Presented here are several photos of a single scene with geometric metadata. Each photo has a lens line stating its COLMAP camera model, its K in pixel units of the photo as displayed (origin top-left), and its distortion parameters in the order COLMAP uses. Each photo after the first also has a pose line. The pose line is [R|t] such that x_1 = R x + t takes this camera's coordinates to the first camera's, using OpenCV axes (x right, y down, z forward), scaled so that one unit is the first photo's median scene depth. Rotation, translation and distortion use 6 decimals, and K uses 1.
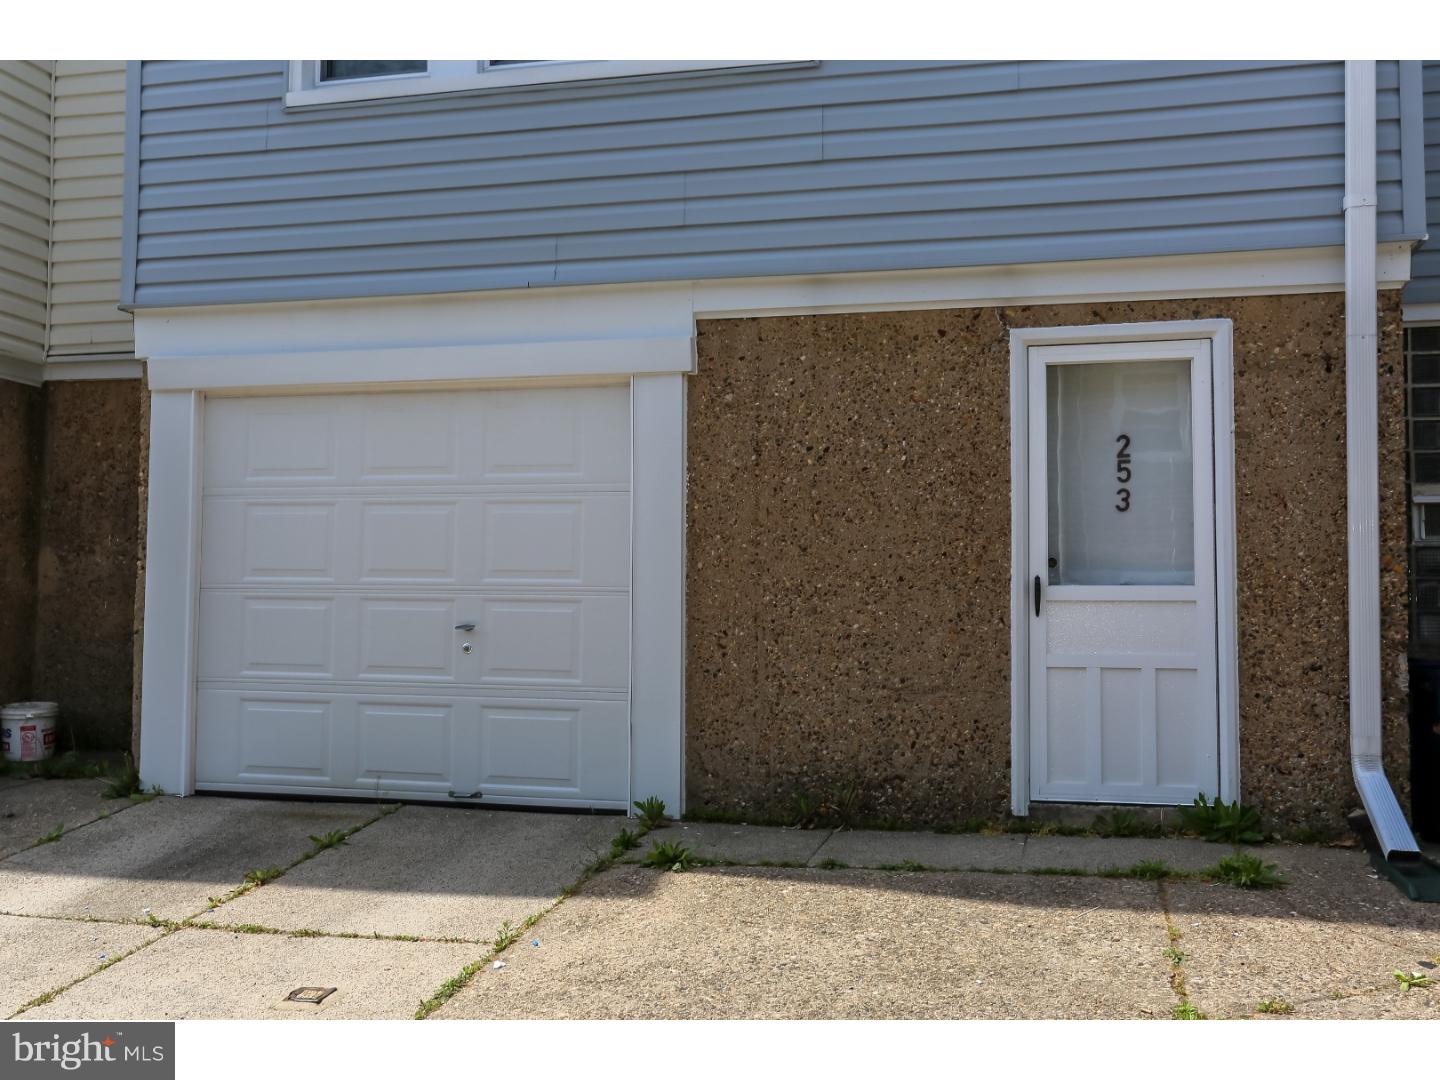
lens RADIAL K [[1454.3, 0, 720.0], [0, 1454.3, 540.0], [0, 0, 1]] dist [-0.038616, 0.125161]
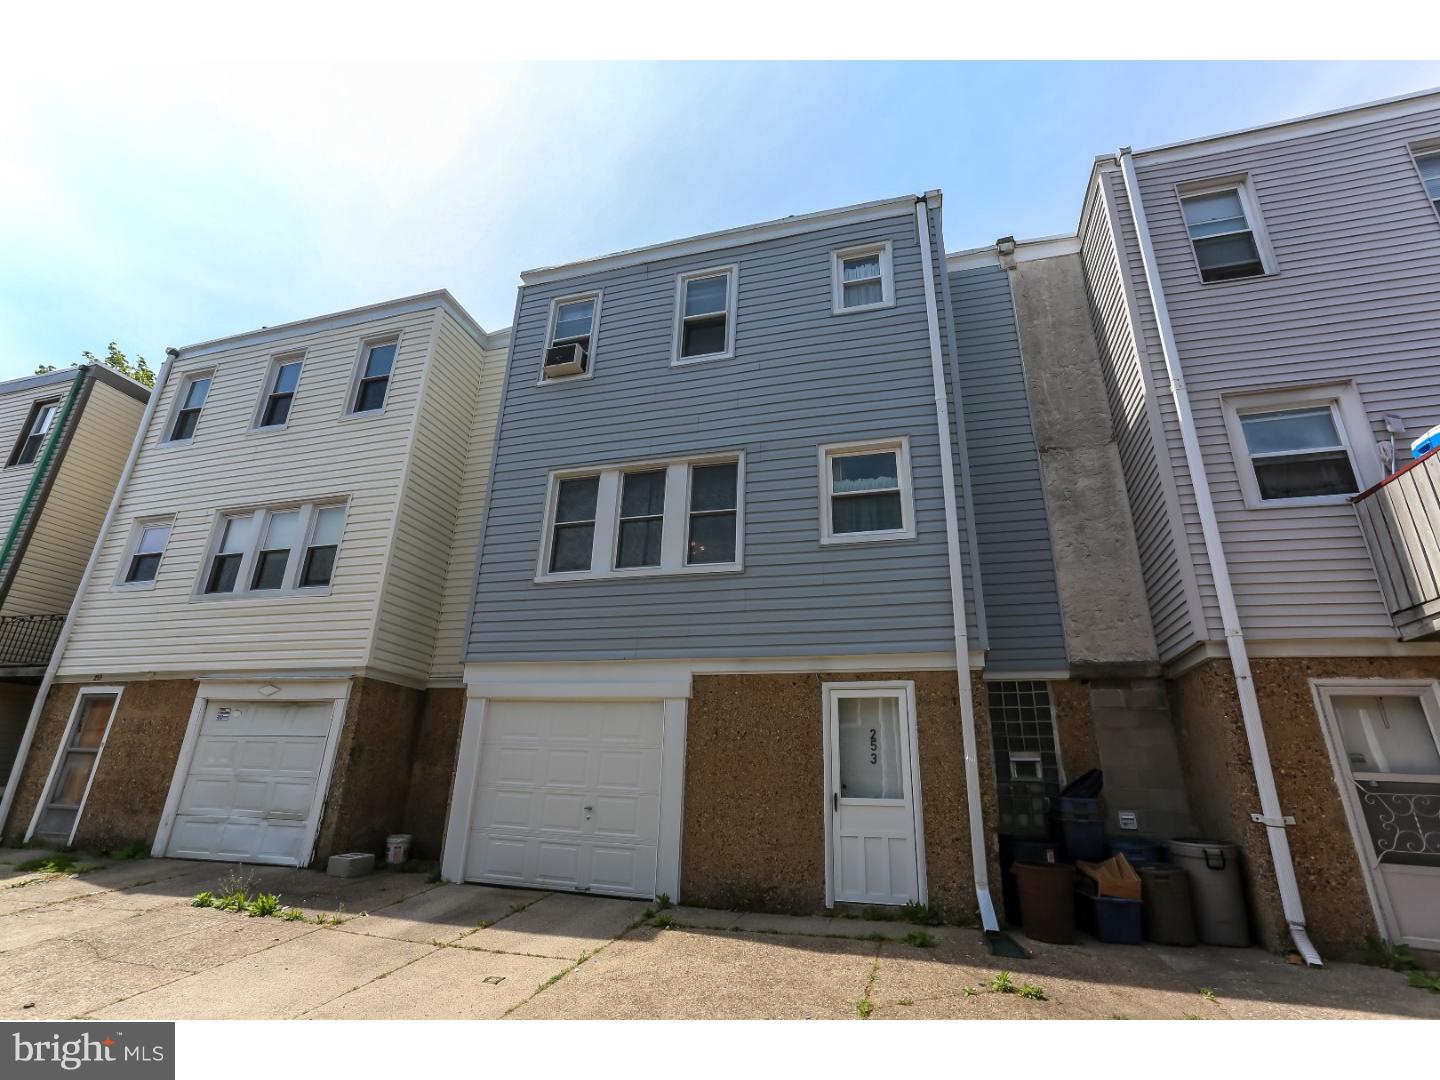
lens RADIAL K [[694.1, 0, 713.3], [0, 694.1, 535.2], [0, 0, 1]] dist [-0.053016, 0.034340]
pose [[0.998359, 0.007427, -0.056776, 0.085602], [-0.024354, 0.952468, -0.303663, -0.027500], [0.051822, 0.304547, 0.951086, -0.158866]]
